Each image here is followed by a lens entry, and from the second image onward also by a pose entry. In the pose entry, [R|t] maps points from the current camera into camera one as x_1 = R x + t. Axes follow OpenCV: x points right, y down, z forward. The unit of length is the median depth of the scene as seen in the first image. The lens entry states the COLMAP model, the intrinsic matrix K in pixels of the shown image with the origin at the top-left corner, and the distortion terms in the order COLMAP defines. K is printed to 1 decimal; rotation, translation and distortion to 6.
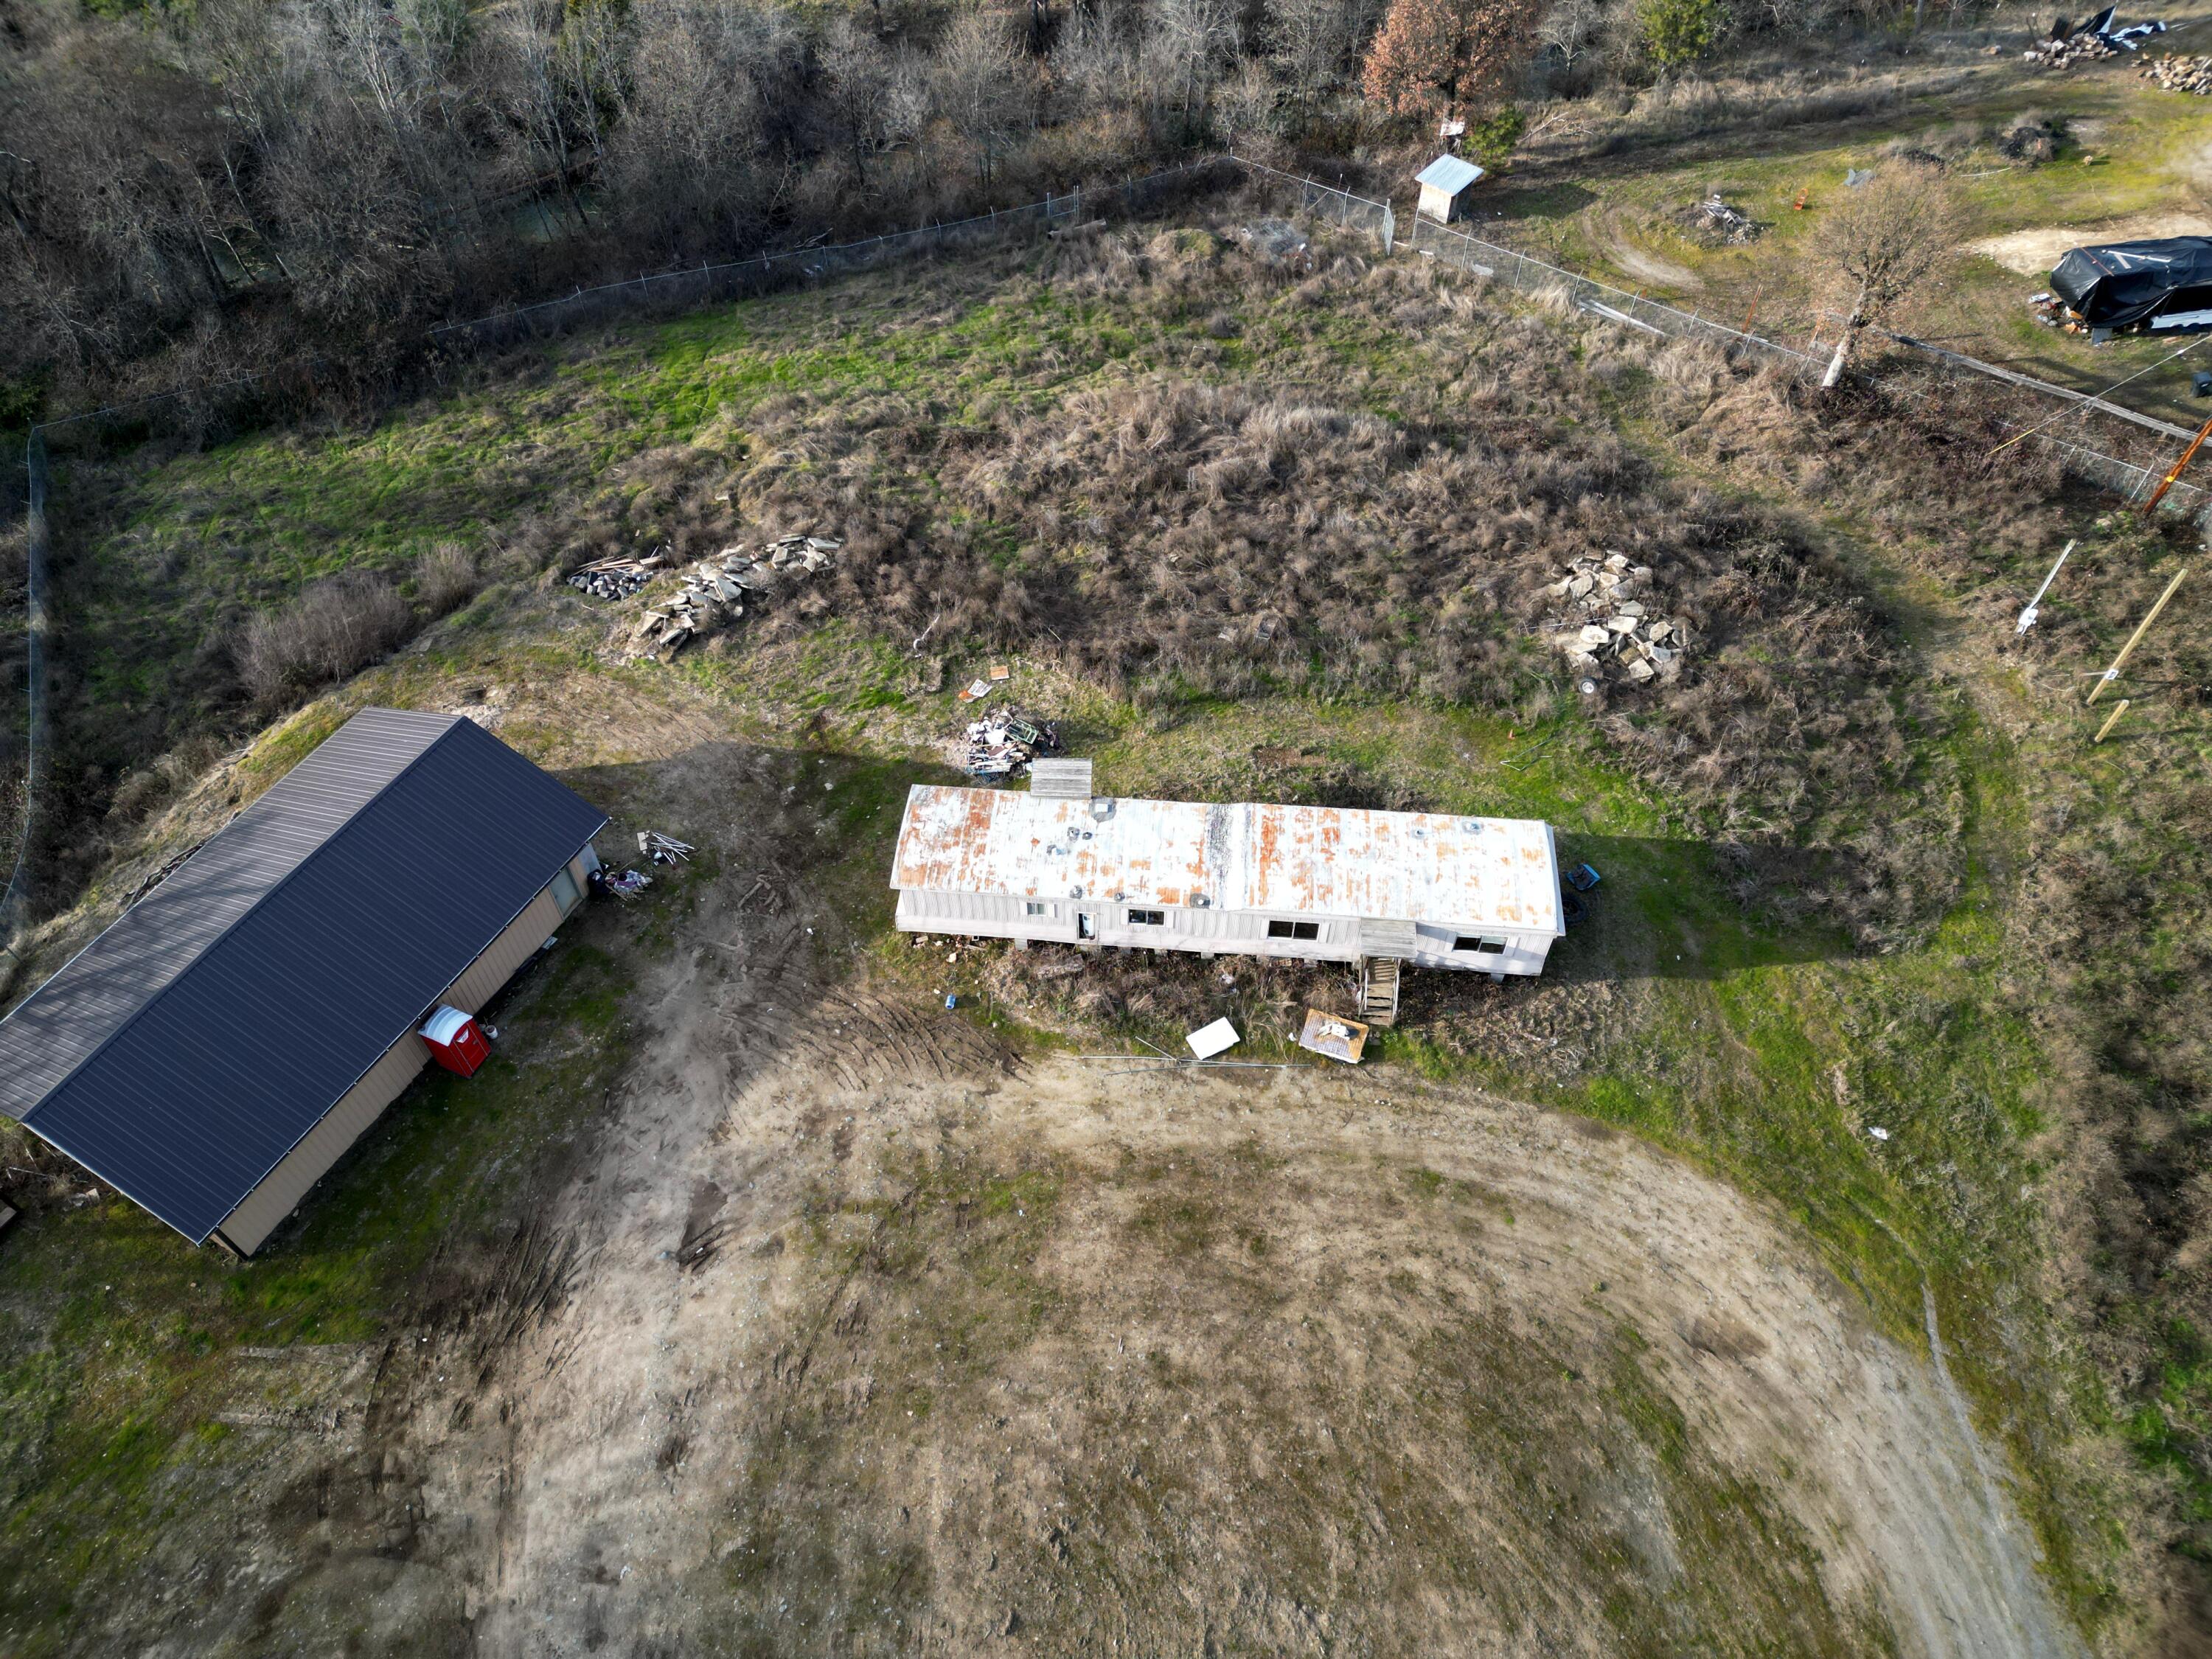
lens RADIAL K [[1541.1, 0, 1098.3], [0, 1541.1, 826.7], [0, 0, 1]] dist [0.075909, -0.076011]
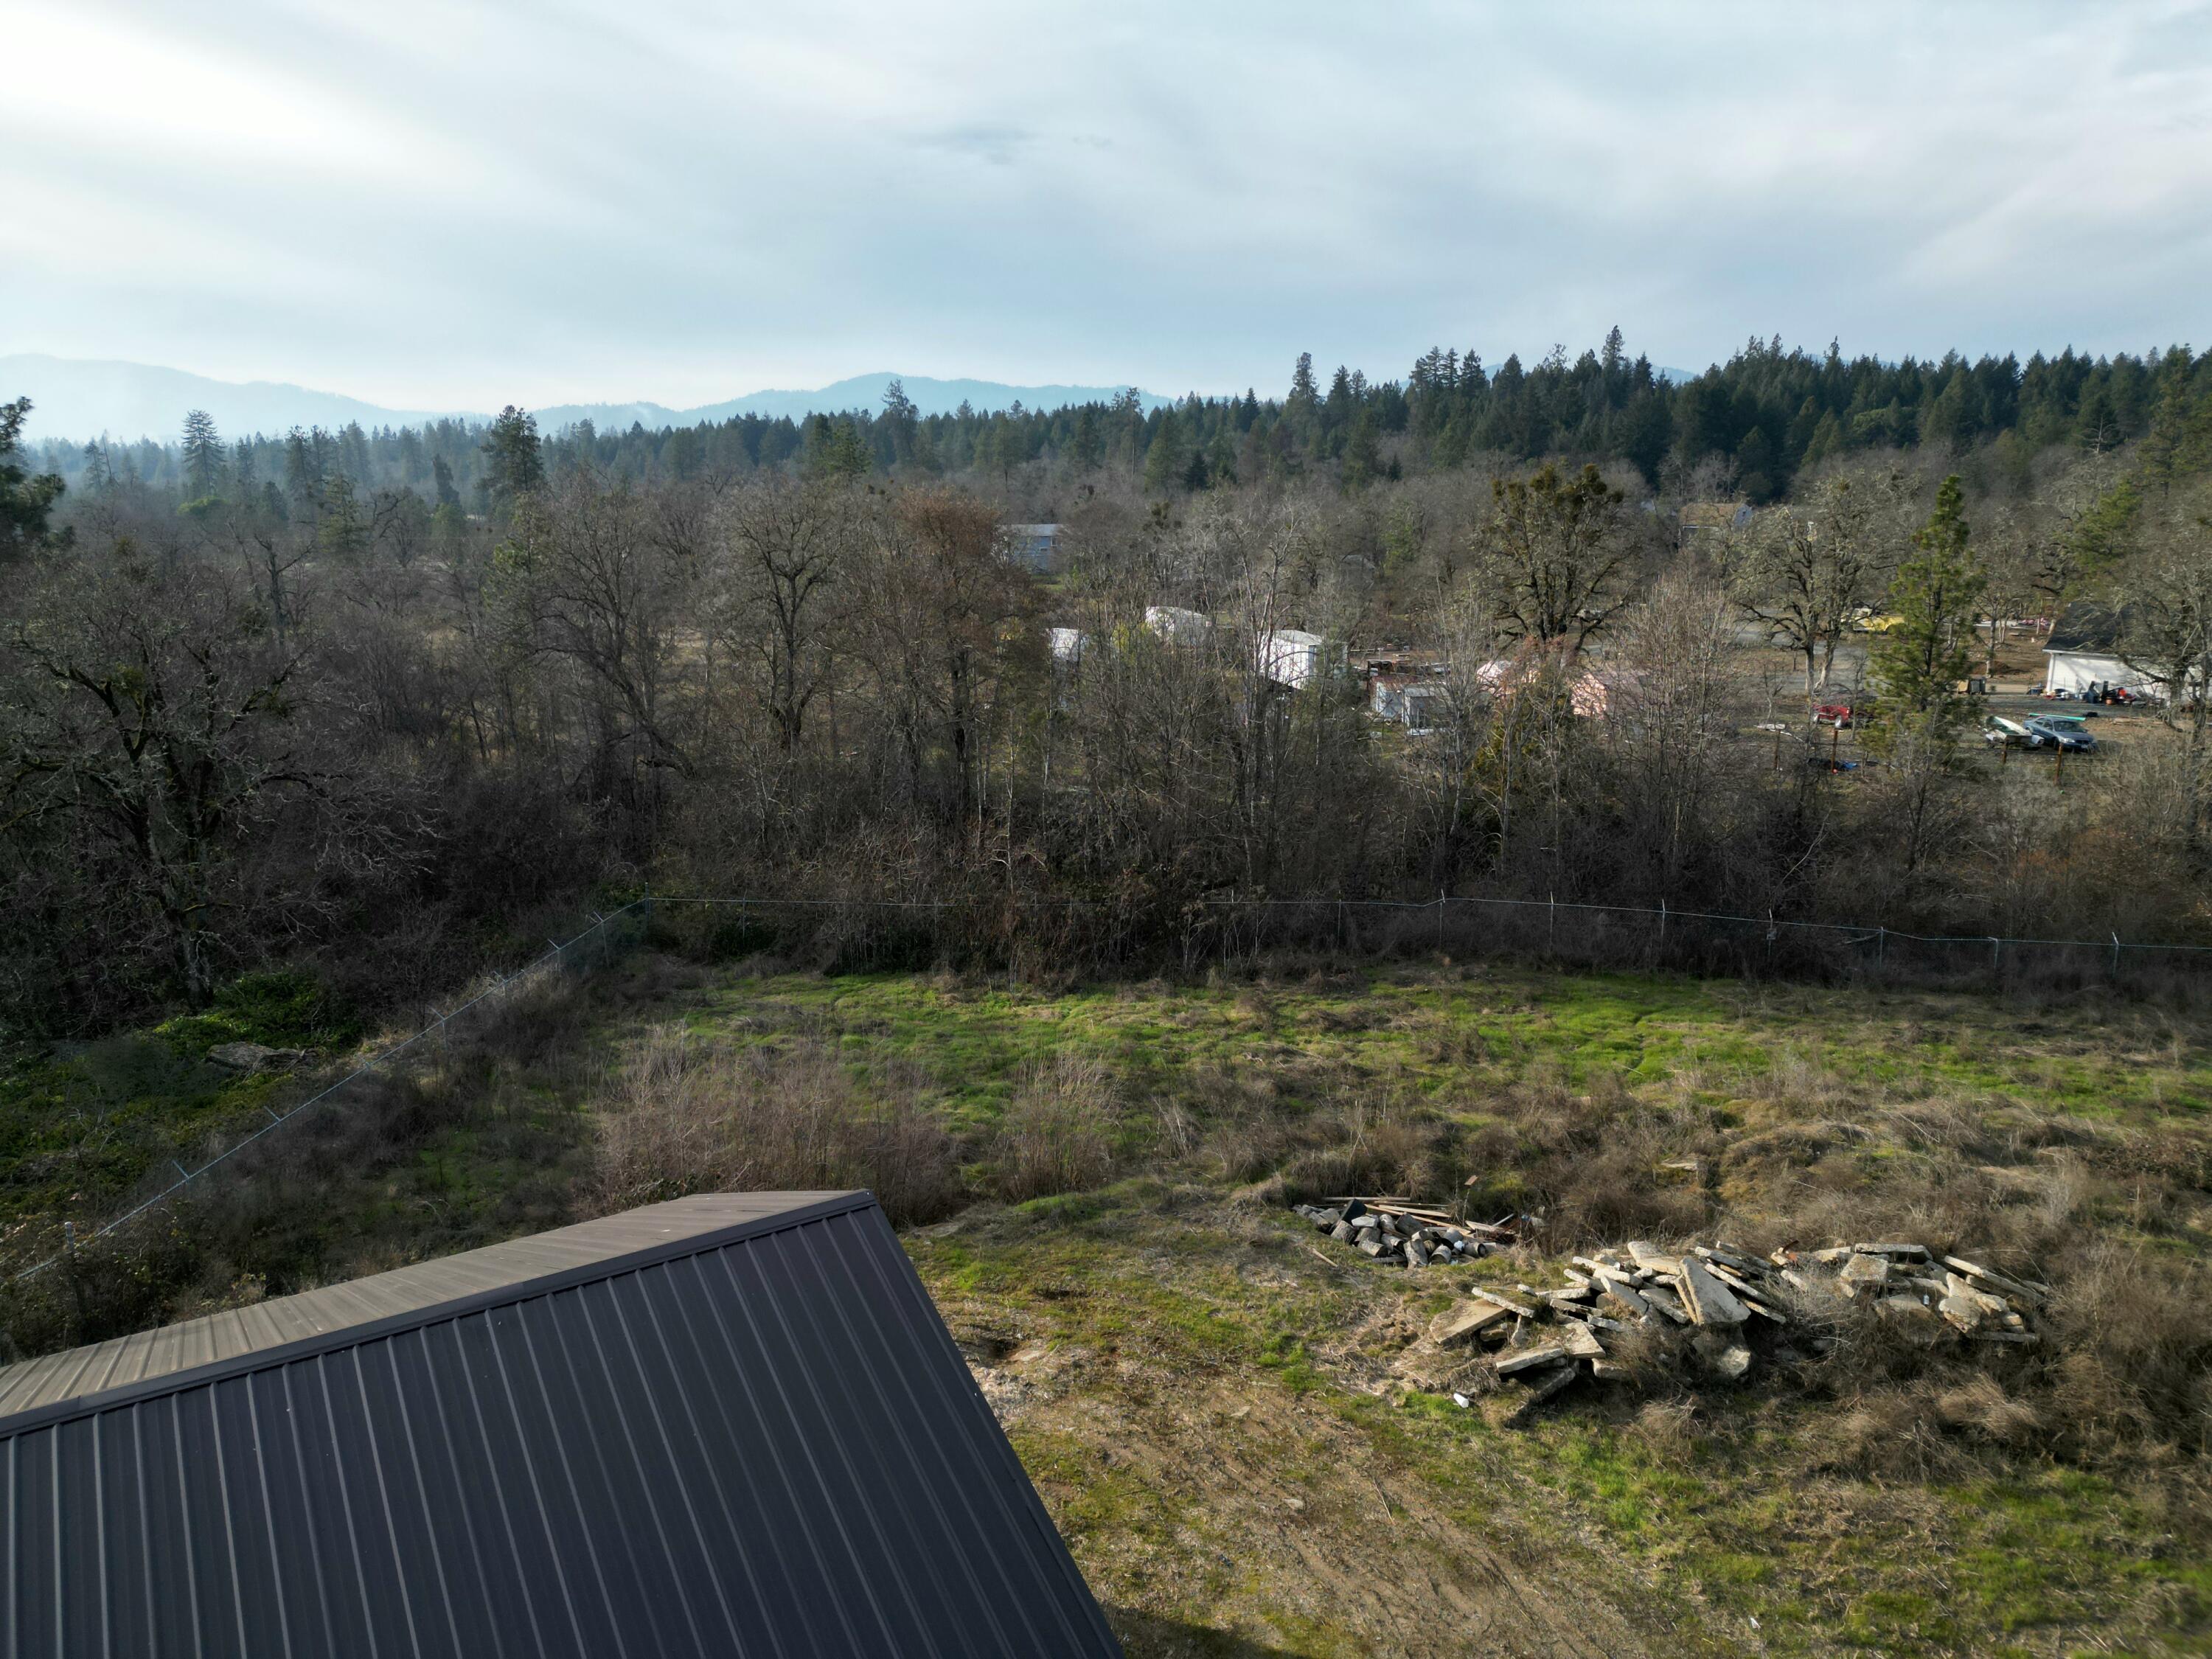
lens RADIAL K [[1541.1, 0, 1098.3], [0, 1541.1, 826.7], [0, 0, 1]] dist [0.075909, -0.076011]
pose [[0.870640, 0.108282, -0.479855, -0.214637], [-0.384116, 0.759043, -0.525651, 0.007686], [0.307312, 0.641973, 0.702446, 0.677801]]
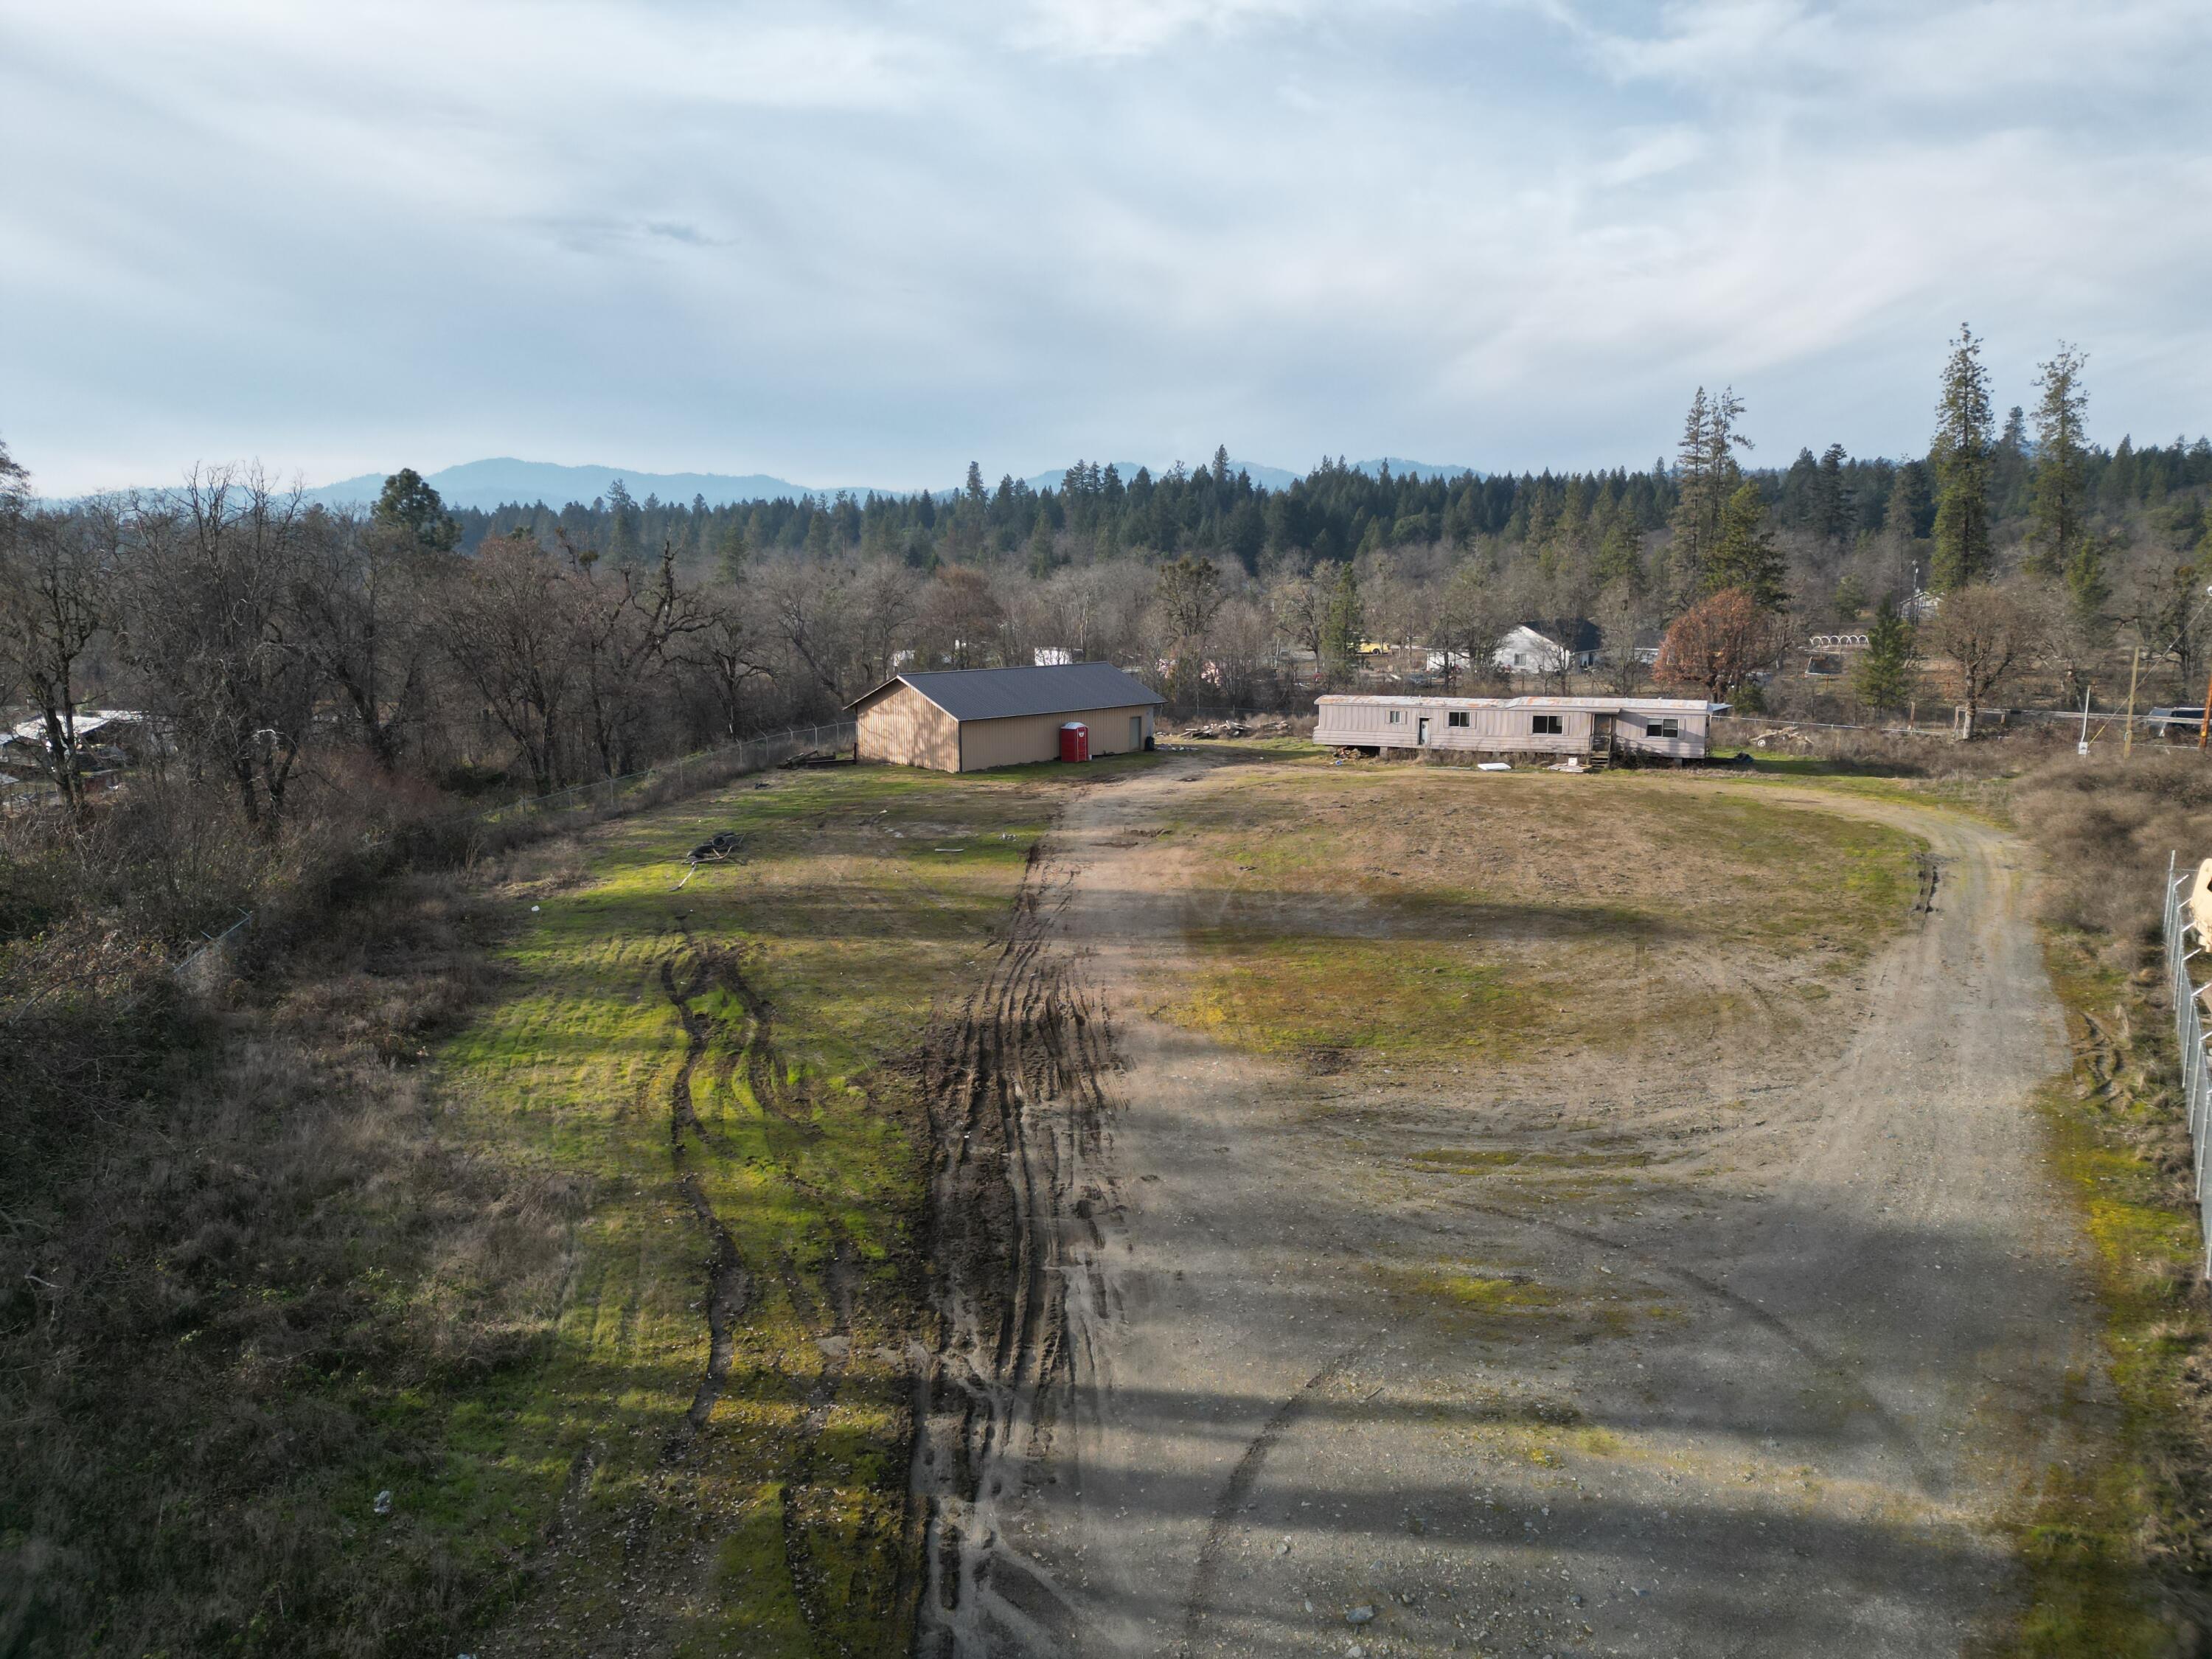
lens RADIAL K [[1535.9, 0, 1088.3], [0, 1535.9, 834.7], [0, 0, 1]] dist [0.106758, -0.129576]
pose [[0.957365, 0.048154, -0.284841, 0.114554], [-0.224637, 0.744047, -0.629232, 1.144669], [0.181635, 0.666390, 0.723141, -0.223364]]
